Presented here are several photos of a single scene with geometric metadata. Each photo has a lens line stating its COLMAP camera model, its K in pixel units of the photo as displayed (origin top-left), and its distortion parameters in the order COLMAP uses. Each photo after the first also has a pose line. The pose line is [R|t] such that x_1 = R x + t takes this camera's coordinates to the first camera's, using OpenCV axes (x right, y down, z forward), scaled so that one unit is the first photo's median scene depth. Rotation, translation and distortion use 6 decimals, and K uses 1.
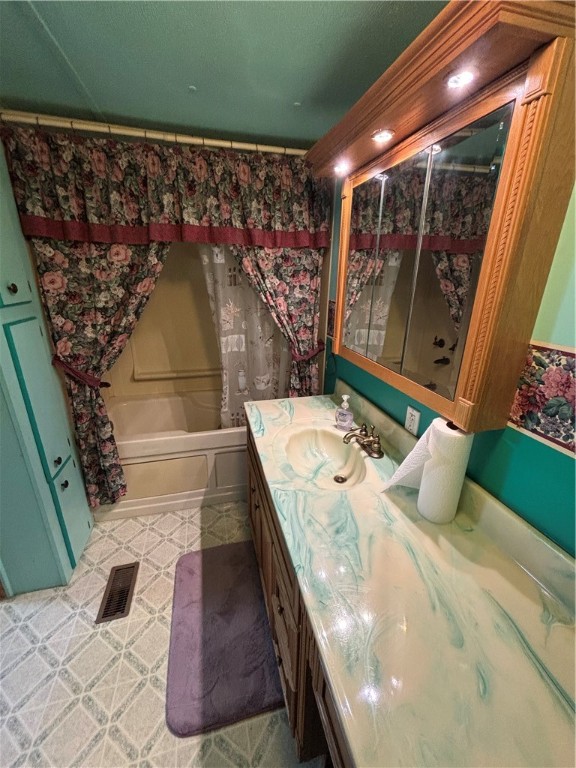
lens RADIAL K [[307.5, 0, 286.5], [0, 307.5, 383.2], [0, 0, 1]] dist [0.000655, -0.000518]
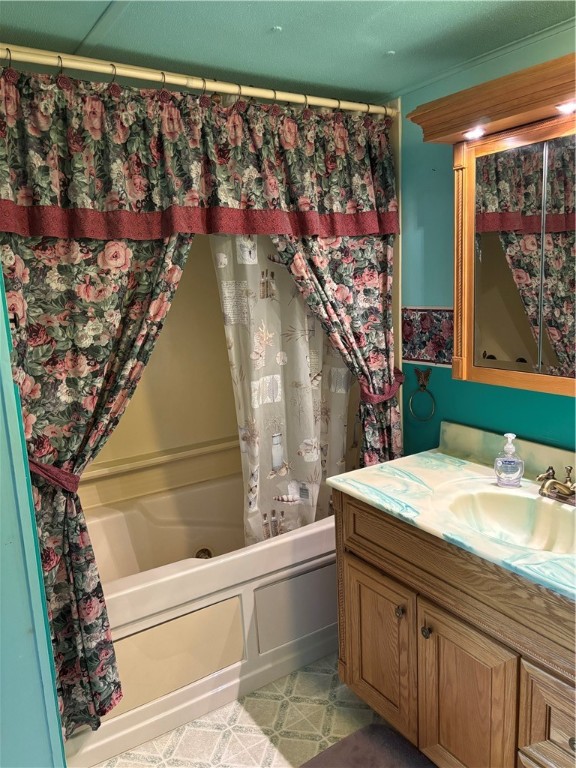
lens RADIAL K [[574.1, 0, 288.0], [0, 574.1, 384.0], [0, 0, 1]] dist [0.058138, -0.076887]
pose [[0.948989, -0.113637, 0.294119, -0.569484], [0.159729, 0.977510, -0.137699, 0.025837], [-0.271856, 0.177654, 0.945798, -0.097328]]
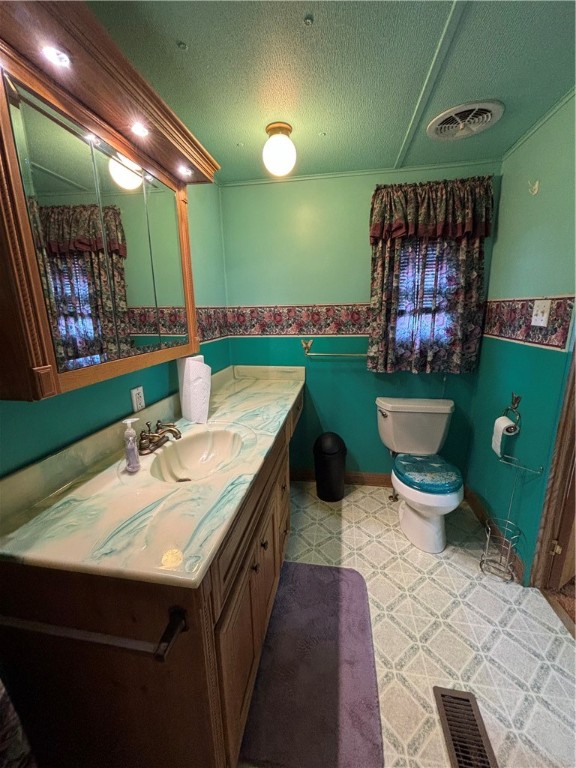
lens RADIAL K [[309.3, 0, 287.6], [0, 309.3, 382.4], [0, 0, 1]] dist [0.000396, 0.000239]
pose [[-0.911314, -0.094271, 0.400774, -0.381261], [0.139320, 0.845394, 0.515653, -0.315665], [-0.387423, 0.525758, -0.757286, 1.199042]]
